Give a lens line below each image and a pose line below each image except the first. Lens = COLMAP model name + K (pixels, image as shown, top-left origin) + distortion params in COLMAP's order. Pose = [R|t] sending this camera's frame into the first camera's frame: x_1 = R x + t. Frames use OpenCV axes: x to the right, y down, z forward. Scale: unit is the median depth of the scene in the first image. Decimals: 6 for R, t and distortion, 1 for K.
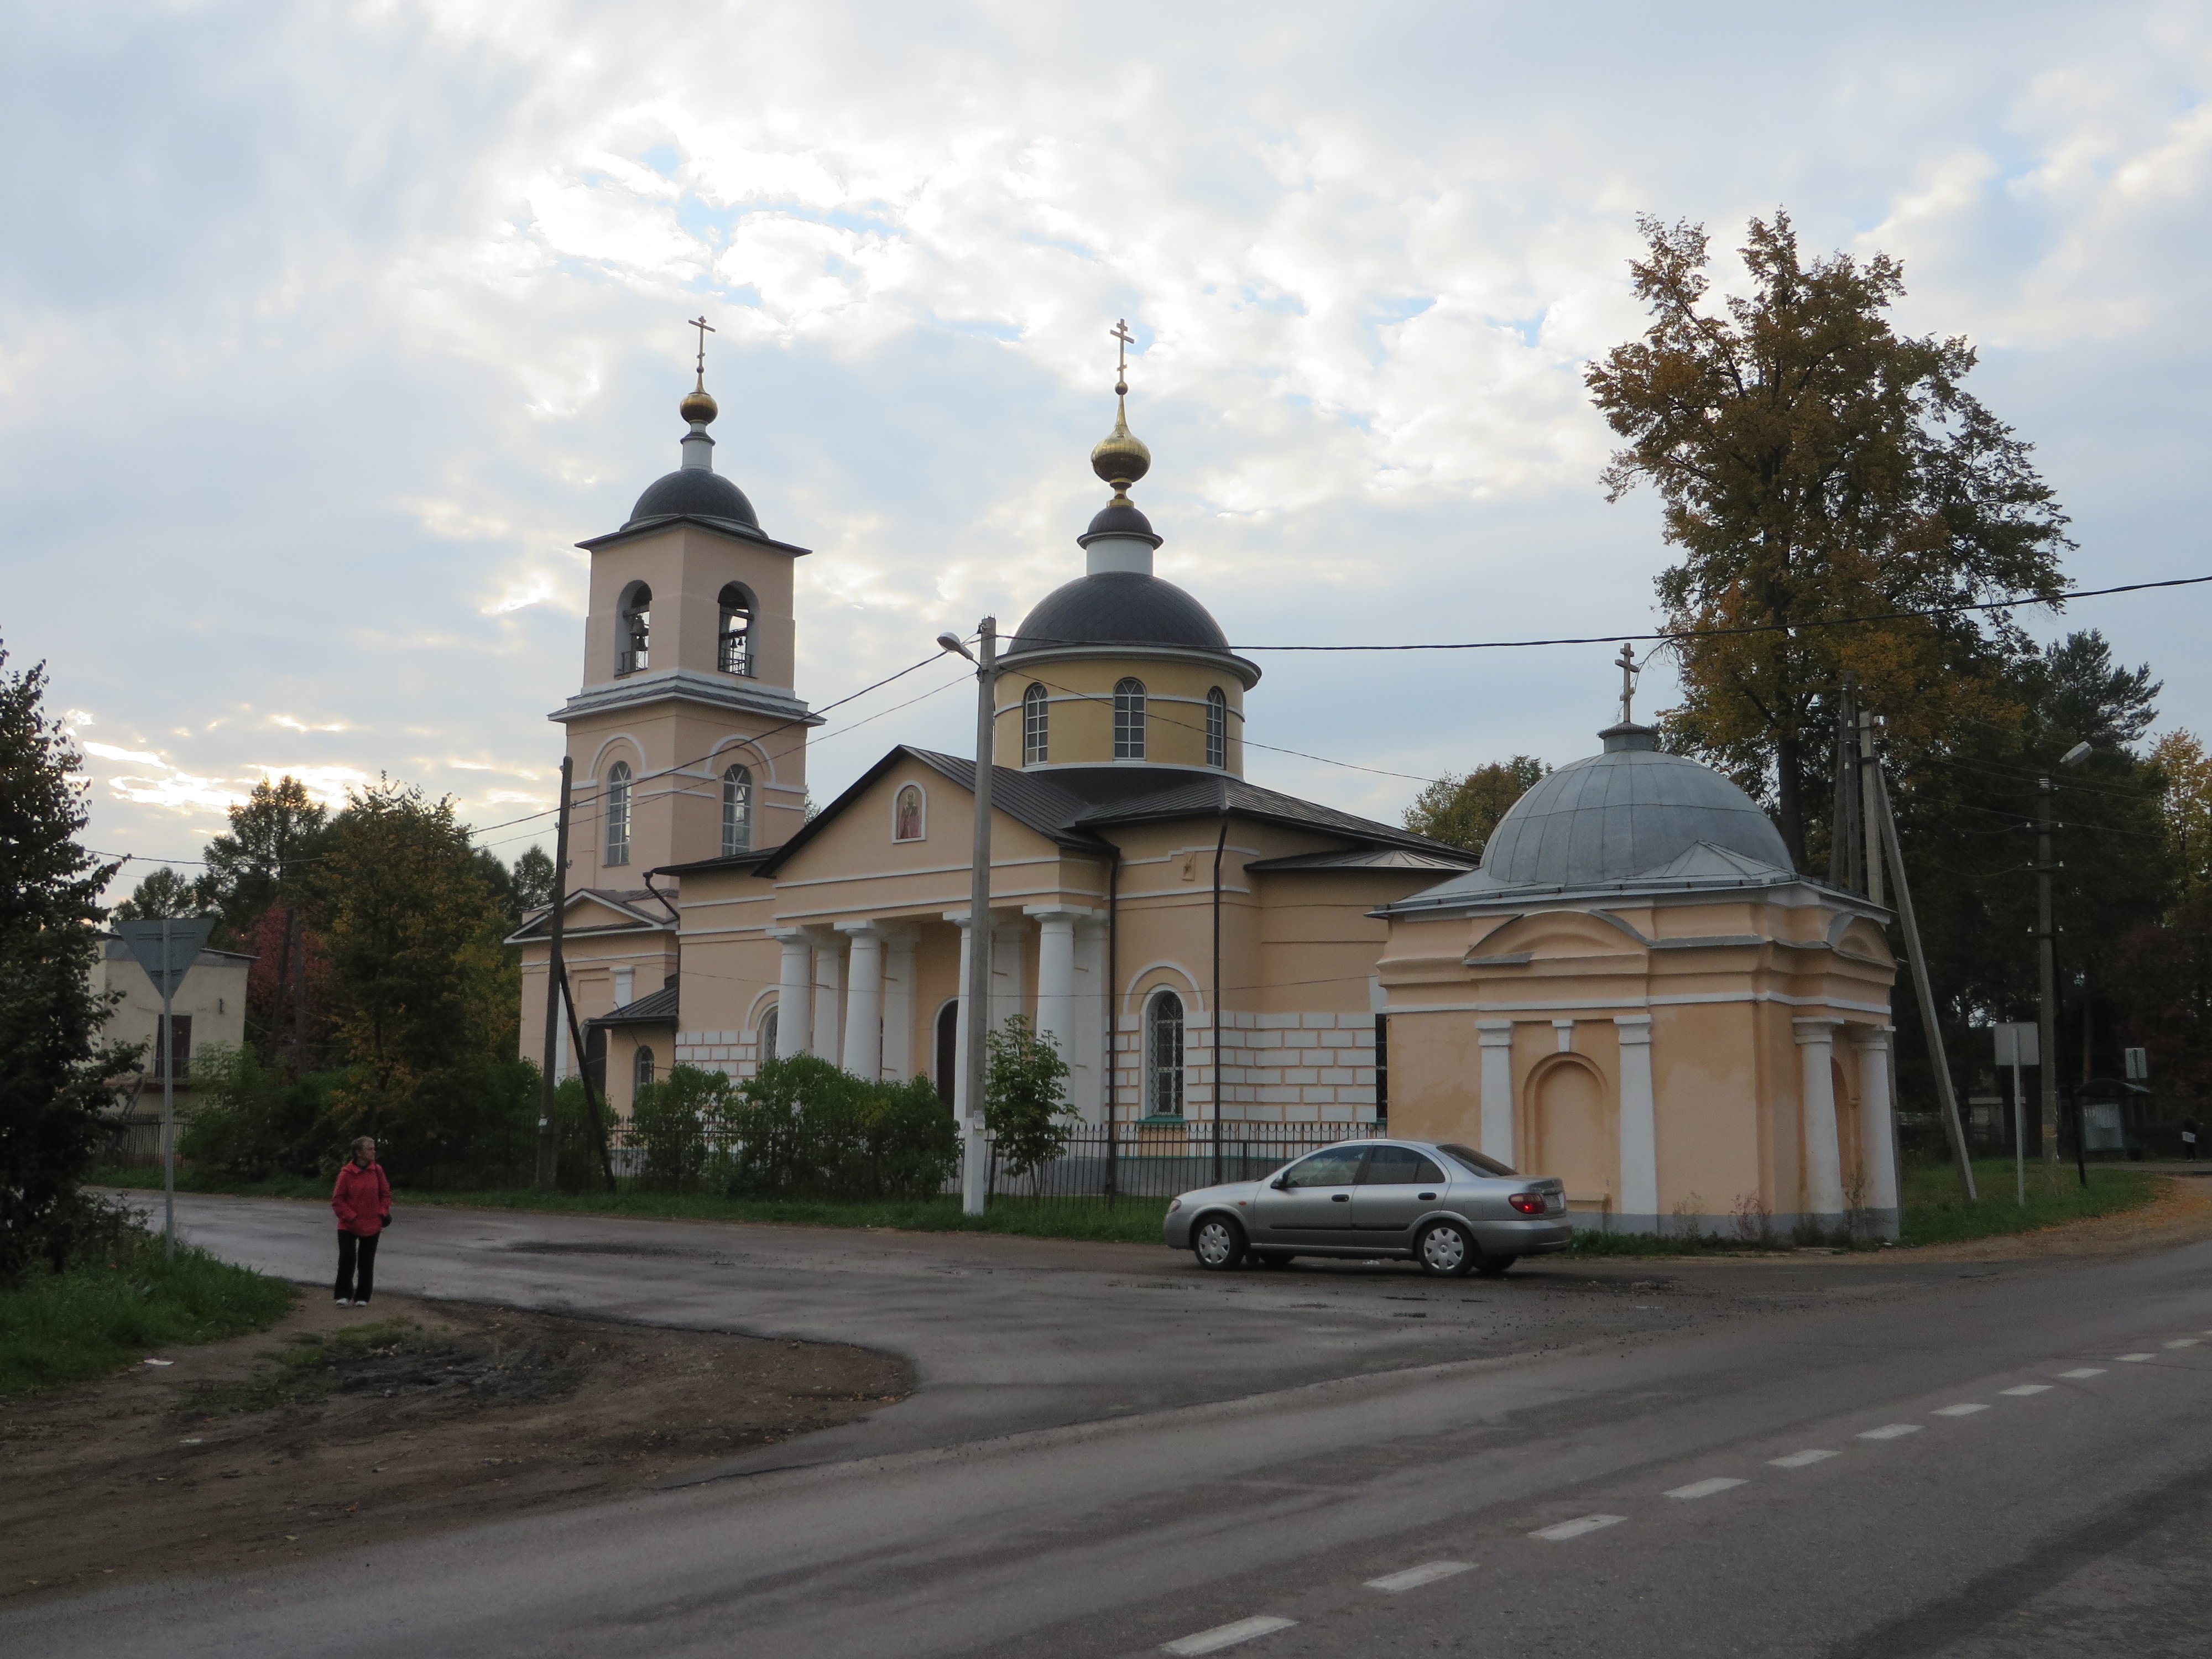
lens RADIAL K [[2181.6, 0, 1163.9], [0, 2181.6, 845.3], [0, 0, 1]] dist [-0.077532, 0.000000]
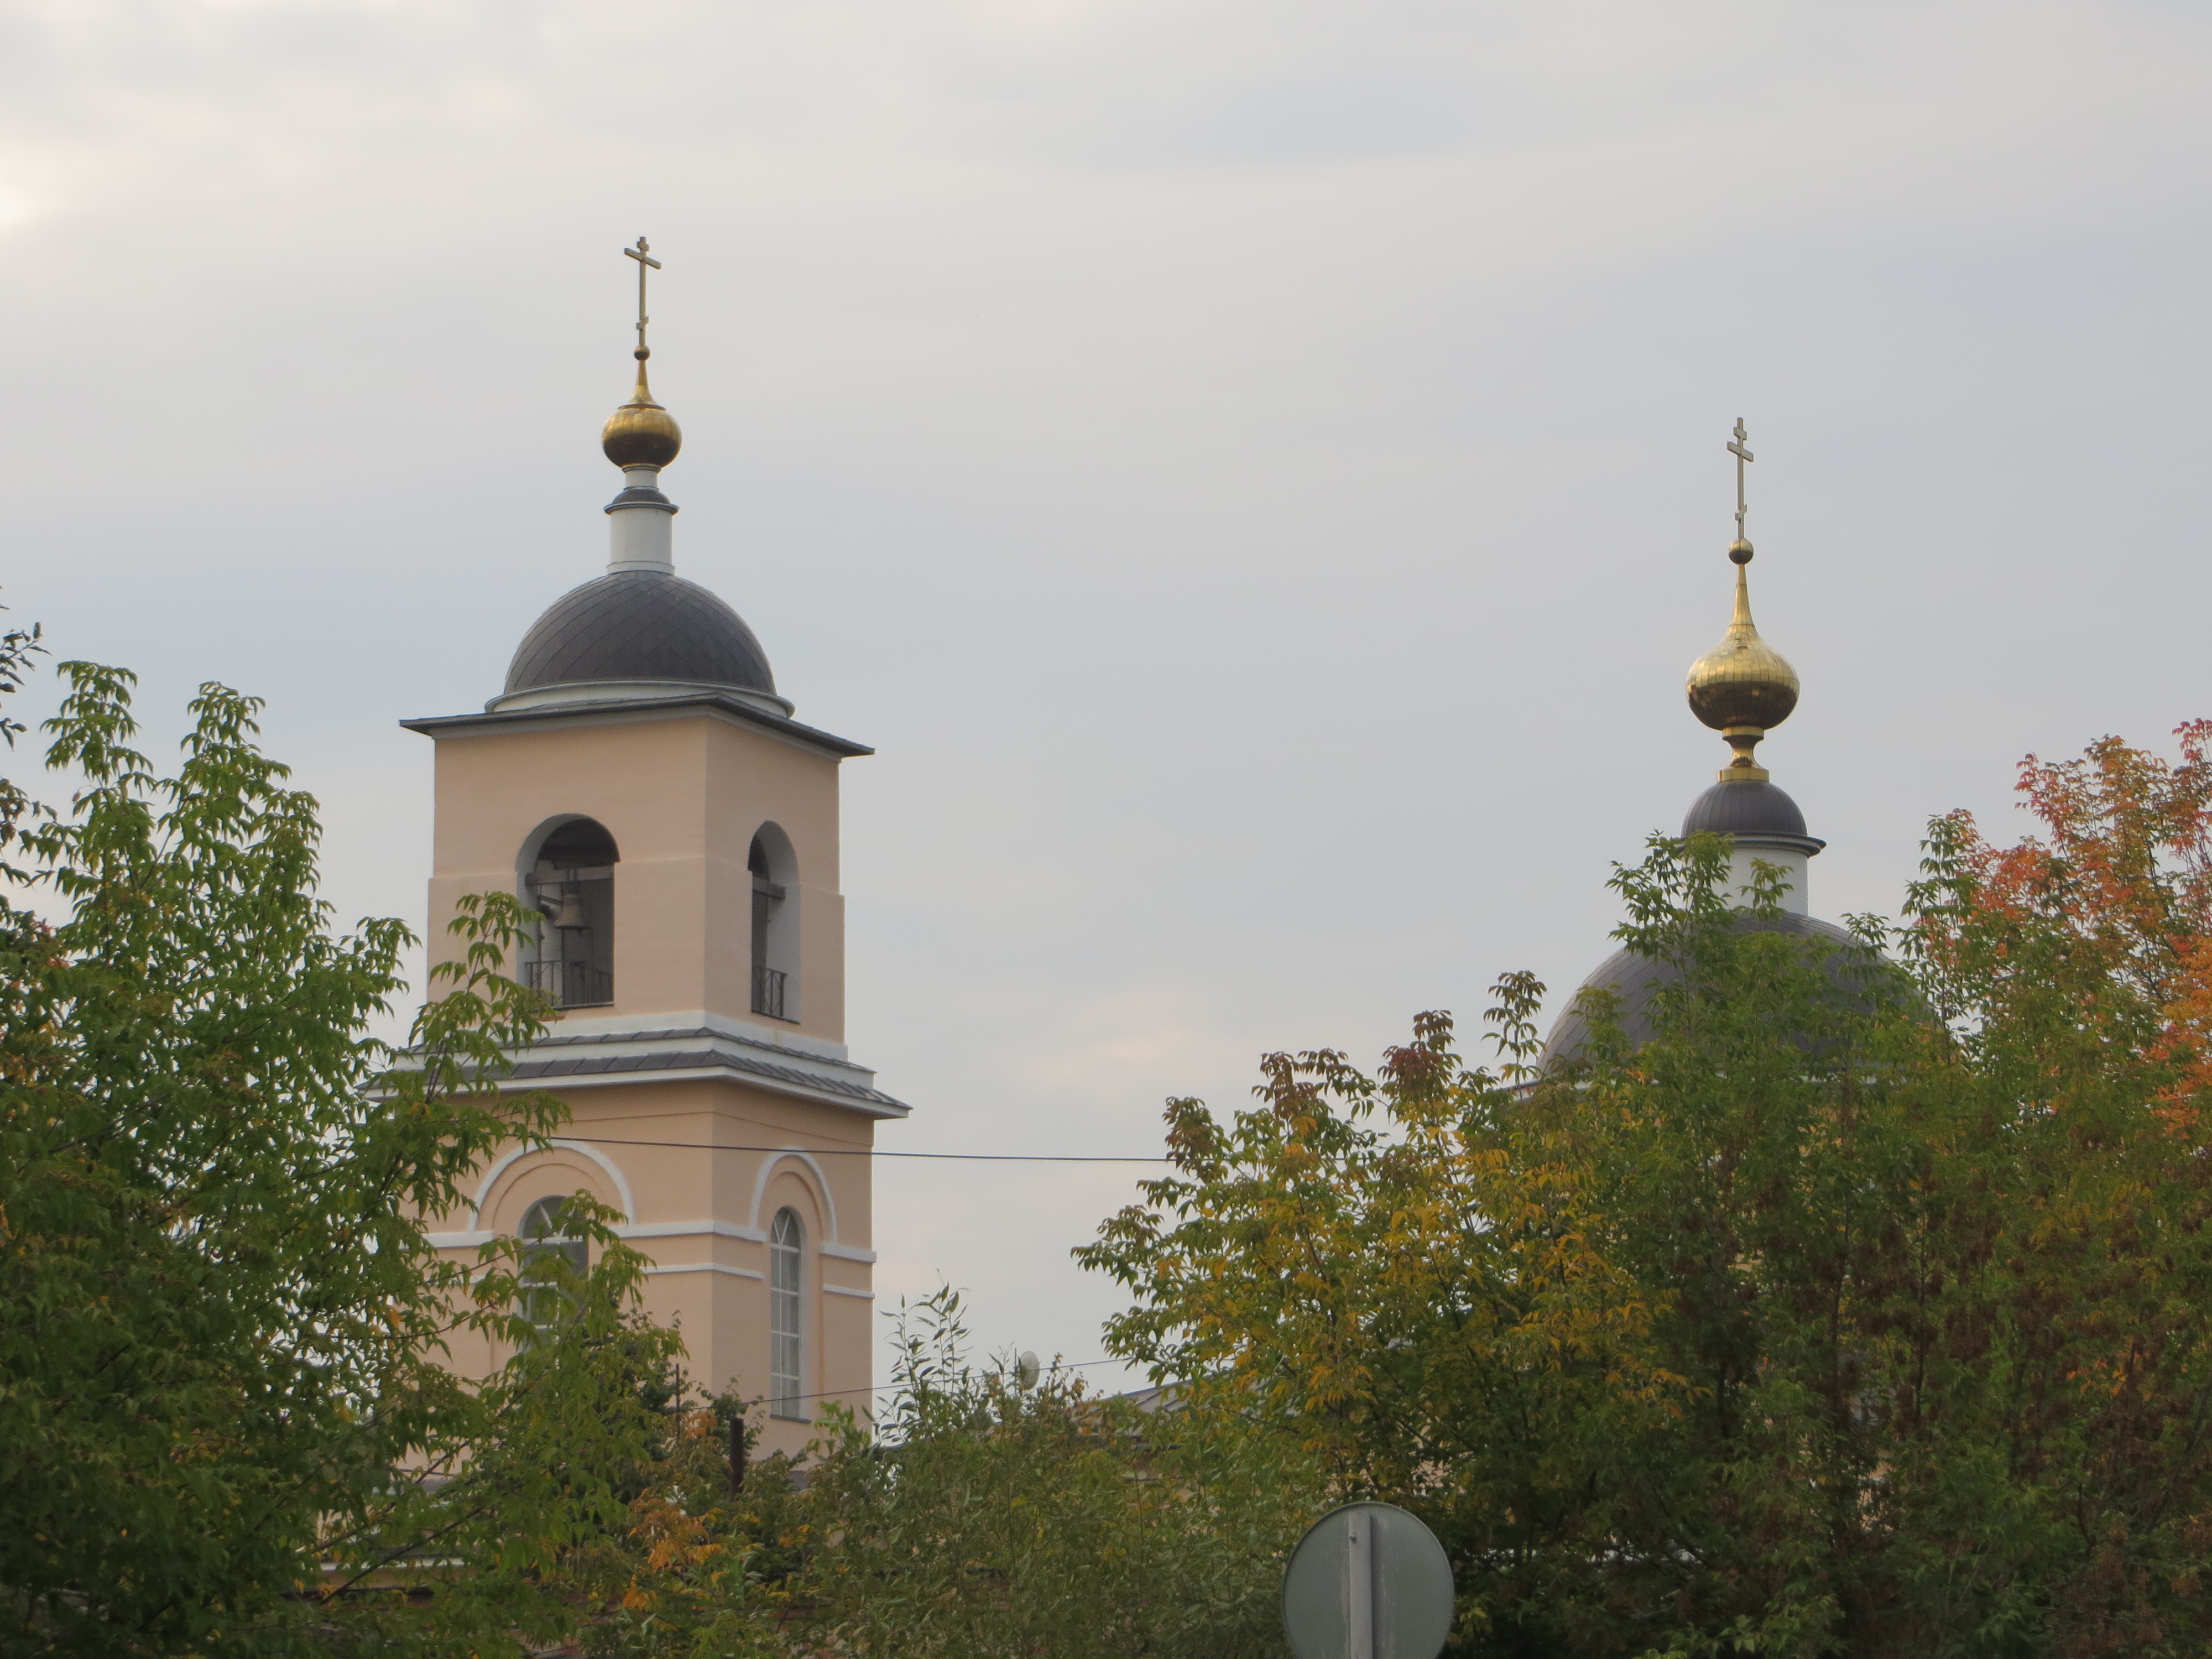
lens RADIAL K [[7840.9, 0, 1106.6], [0, 7840.9, 827.6], [0, 0, 1]] dist [-0.159725, 0.000000]
pose [[0.969447, 0.032929, 0.243081, -0.547297], [-0.027723, 0.999308, -0.024807, -0.079423], [-0.243729, 0.017310, 0.969689, -0.703748]]
